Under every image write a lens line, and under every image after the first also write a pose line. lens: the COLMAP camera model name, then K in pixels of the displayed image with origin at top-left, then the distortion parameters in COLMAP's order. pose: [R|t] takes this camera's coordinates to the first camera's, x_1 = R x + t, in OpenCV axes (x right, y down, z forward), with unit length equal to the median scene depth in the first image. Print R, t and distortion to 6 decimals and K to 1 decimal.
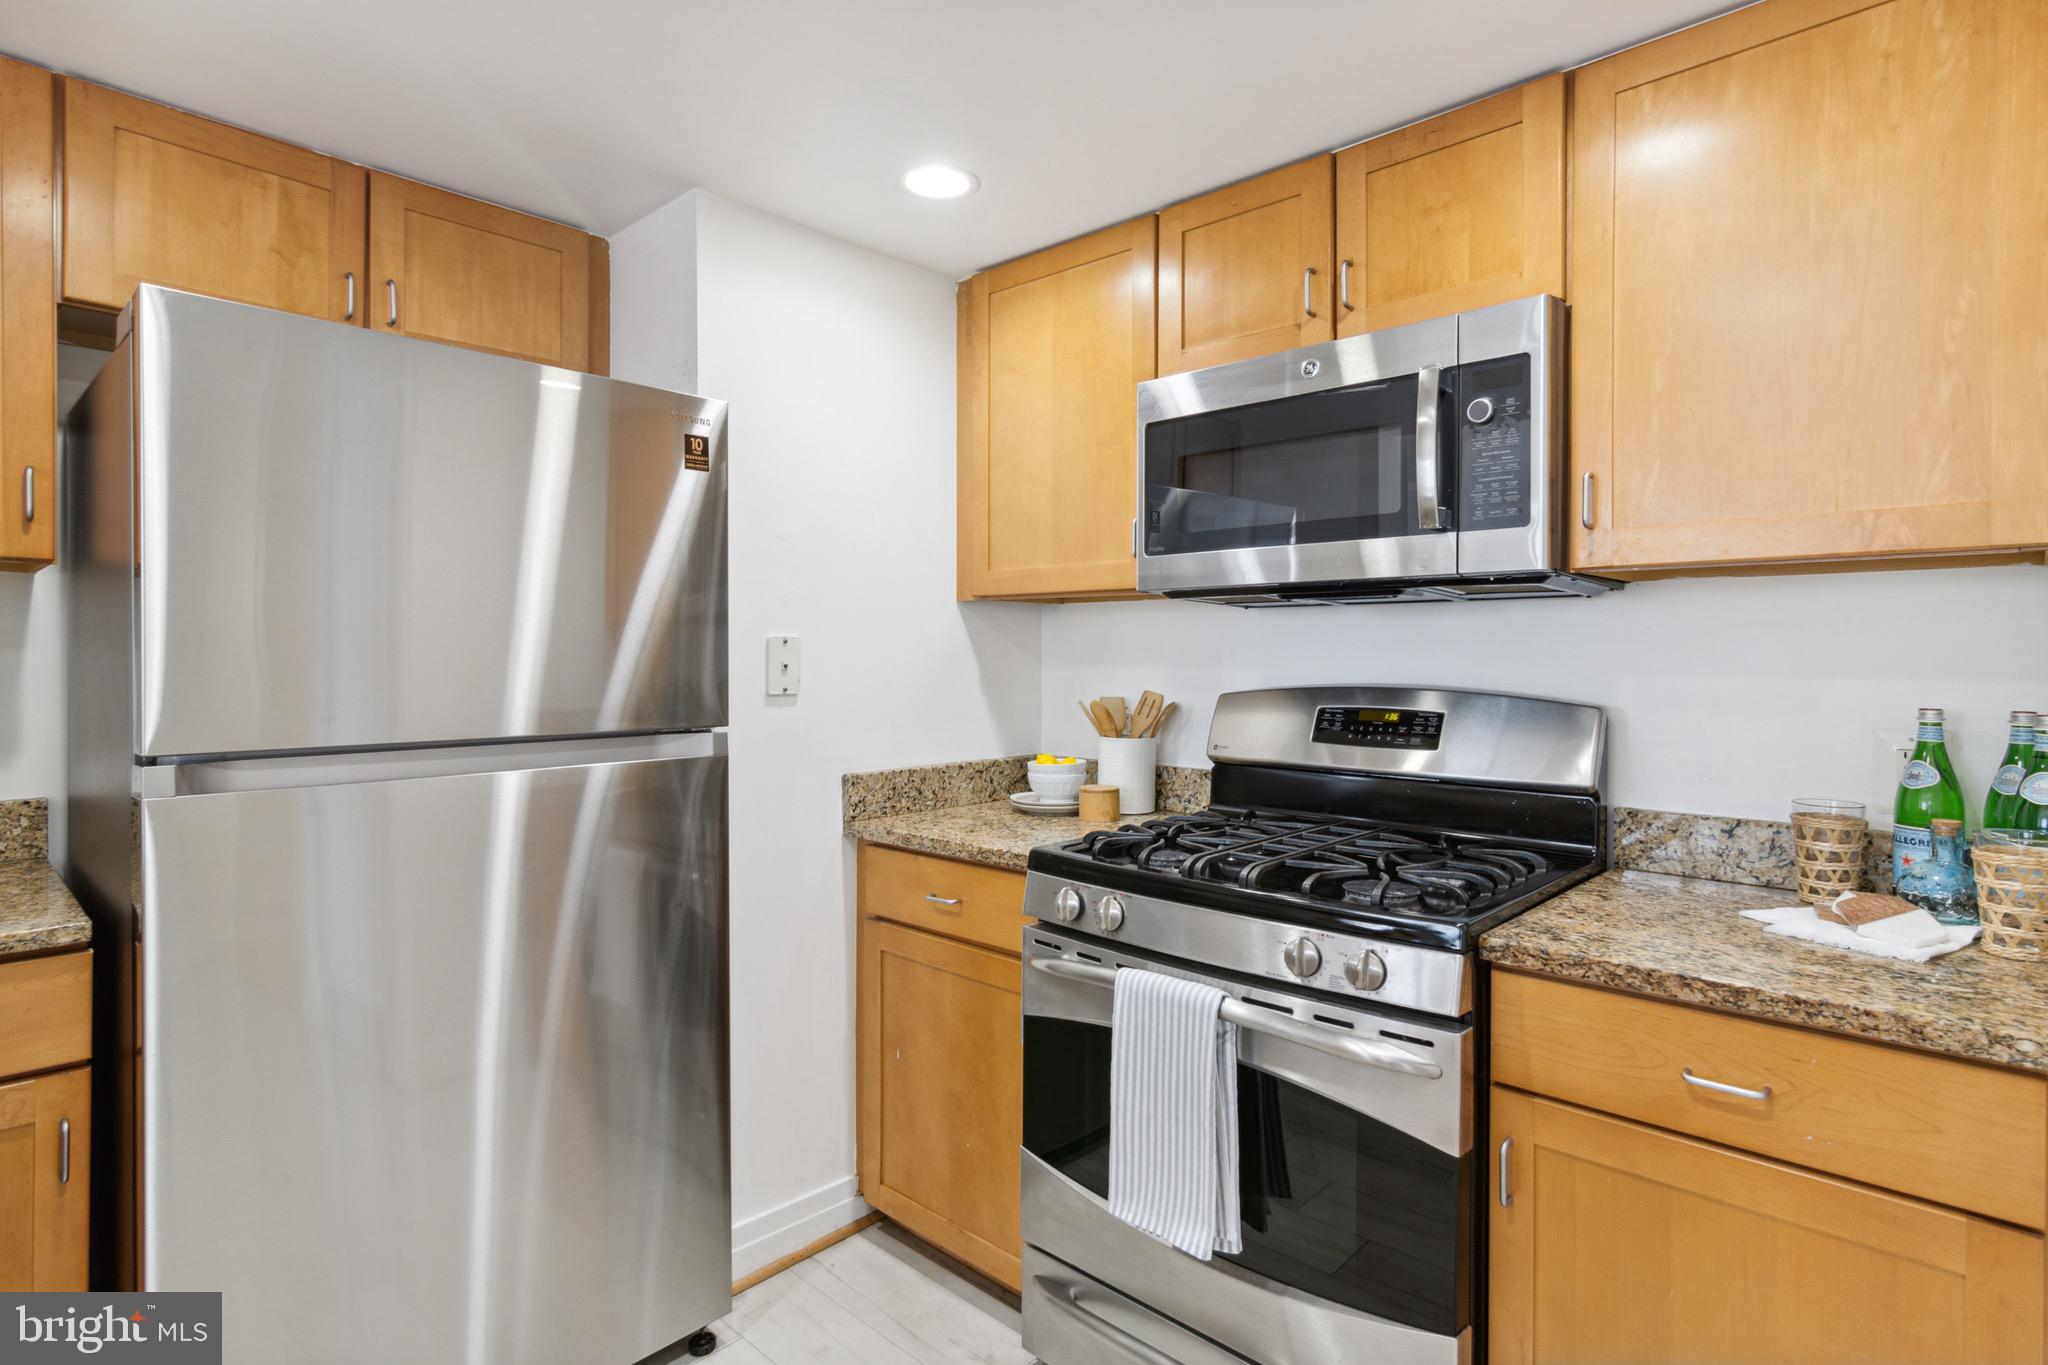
lens RADIAL K [[1052.9, 0, 1022.1], [0, 1052.9, 662.8], [0, 0, 1]] dist [0.000263, 0.000390]
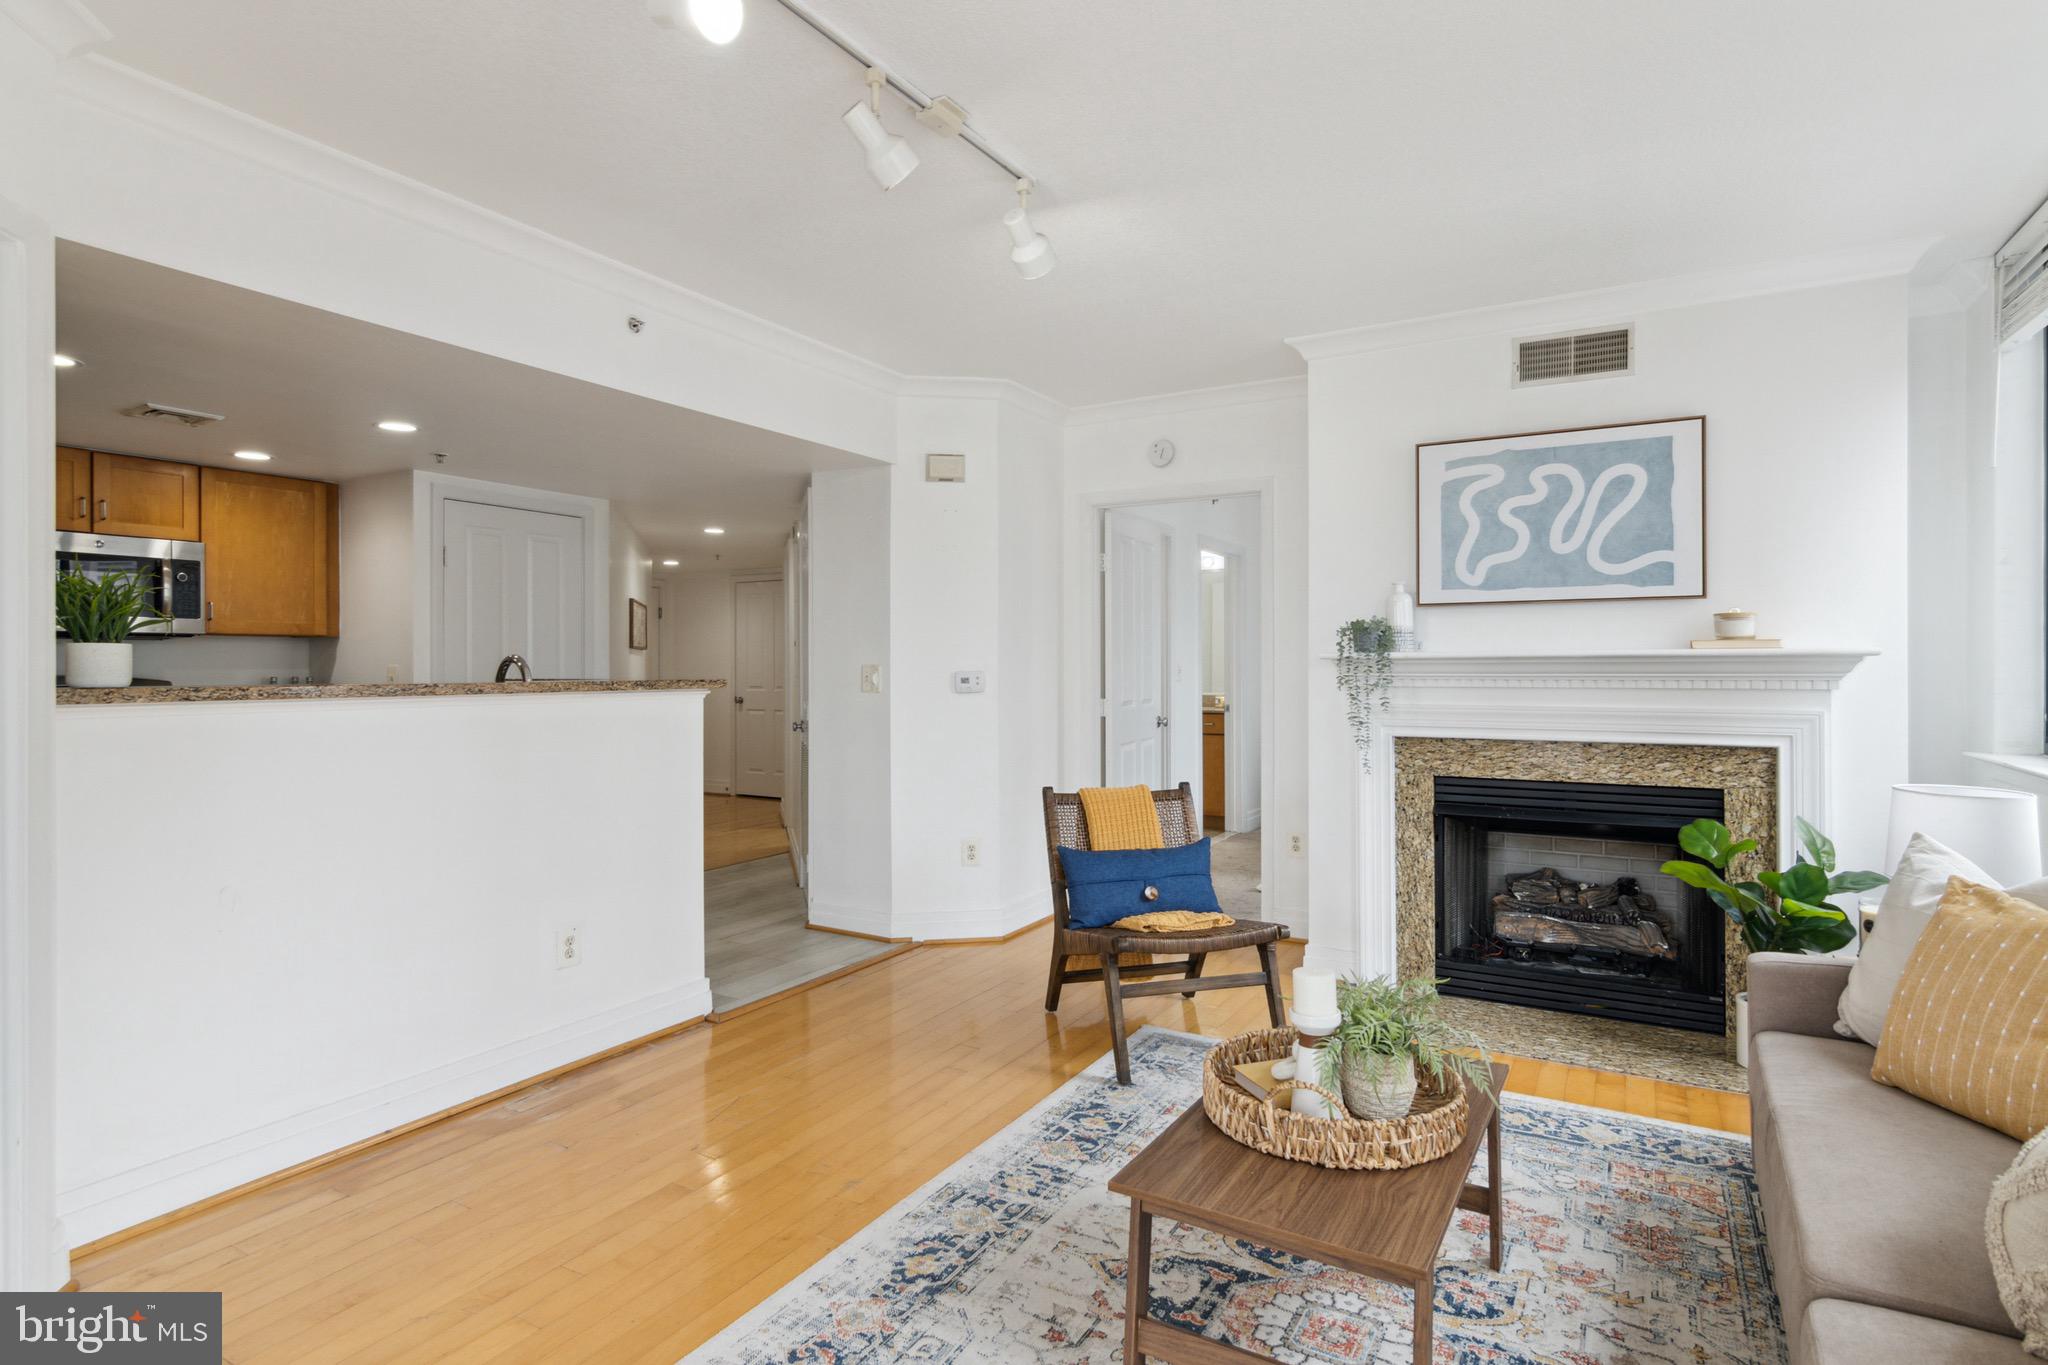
lens RADIAL K [[1060.4, 0, 1018.2], [0, 1060.4, 664.8], [0, 0, 1]] dist [0.000215, 0.002056]
pose [[-0.220548, -0.003365, 0.975370, -2.484375], [0.008862, 0.999946, 0.005453, 0.003100], [-0.975336, 0.009846, -0.220506, -0.503450]]
